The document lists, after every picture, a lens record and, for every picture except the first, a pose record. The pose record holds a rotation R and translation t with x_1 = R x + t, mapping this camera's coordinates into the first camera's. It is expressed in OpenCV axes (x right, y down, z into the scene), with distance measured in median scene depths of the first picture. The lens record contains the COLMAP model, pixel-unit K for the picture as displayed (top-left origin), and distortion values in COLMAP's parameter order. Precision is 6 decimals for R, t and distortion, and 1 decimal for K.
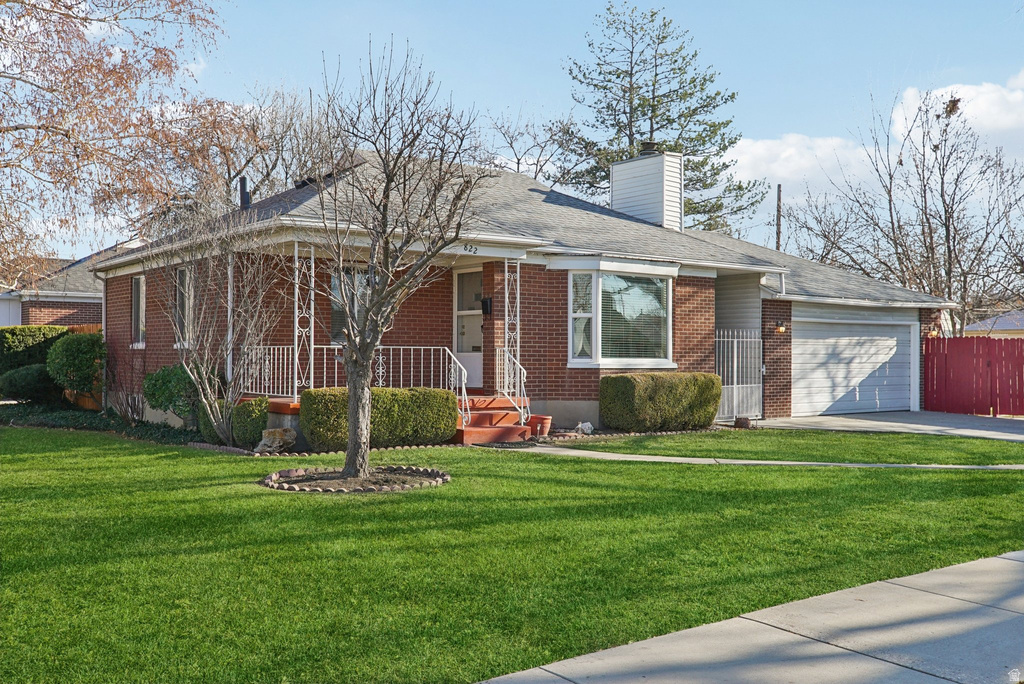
lens RADIAL K [[935.3, 0, 512.0], [0, 935.3, 342.0], [0, 0, 1]] dist [0.059643, 0.000320]
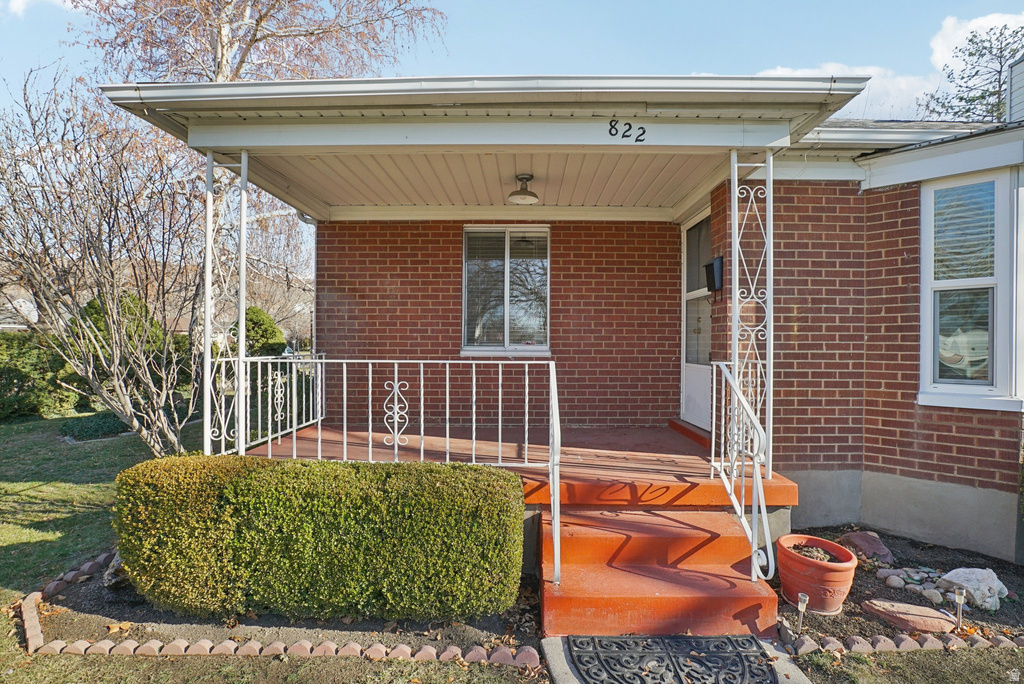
lens RADIAL K [[489.7, 0, 515.2], [0, 489.7, 346.1], [0, 0, 1]] dist [-0.047646, 0.016183]
pose [[0.794933, 0.003041, -0.606690, 0.042957], [0.007455, 0.999863, 0.014779, -0.004553], [0.606652, -0.016271, 0.794801, 0.682651]]
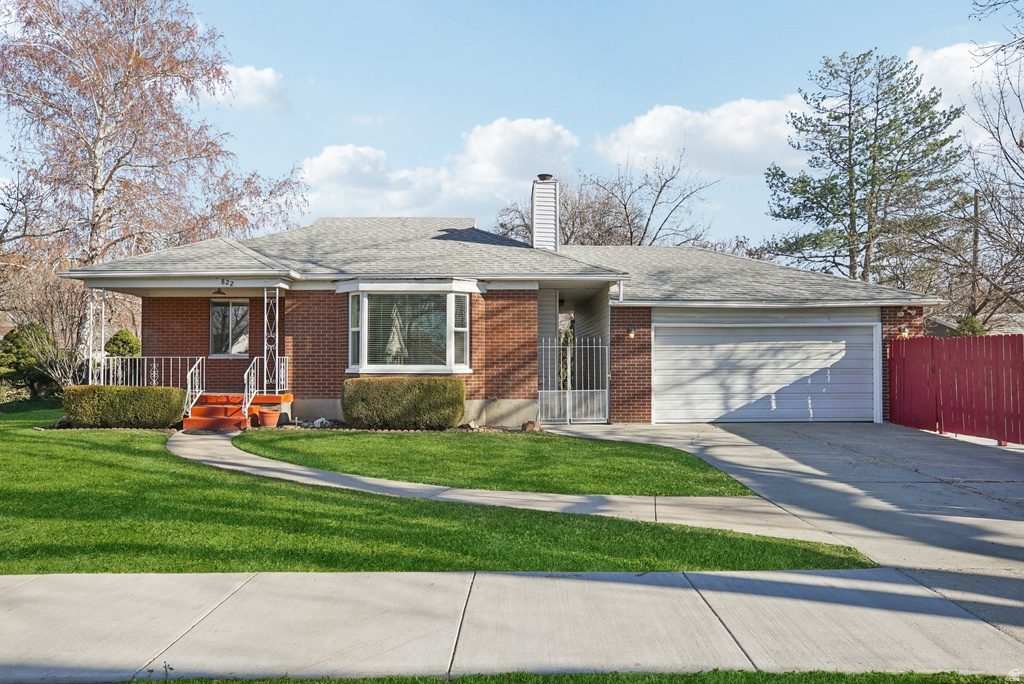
lens RADIAL K [[612.8, 0, 473.8], [0, 612.8, 344.8], [0, 0, 1]] dist [-0.001092, -0.000025]
pose [[0.795402, -0.021789, -0.605691, 0.654305], [0.011426, 0.999715, -0.020959, 0.009660], [0.605975, 0.009750, 0.795424, 0.448790]]
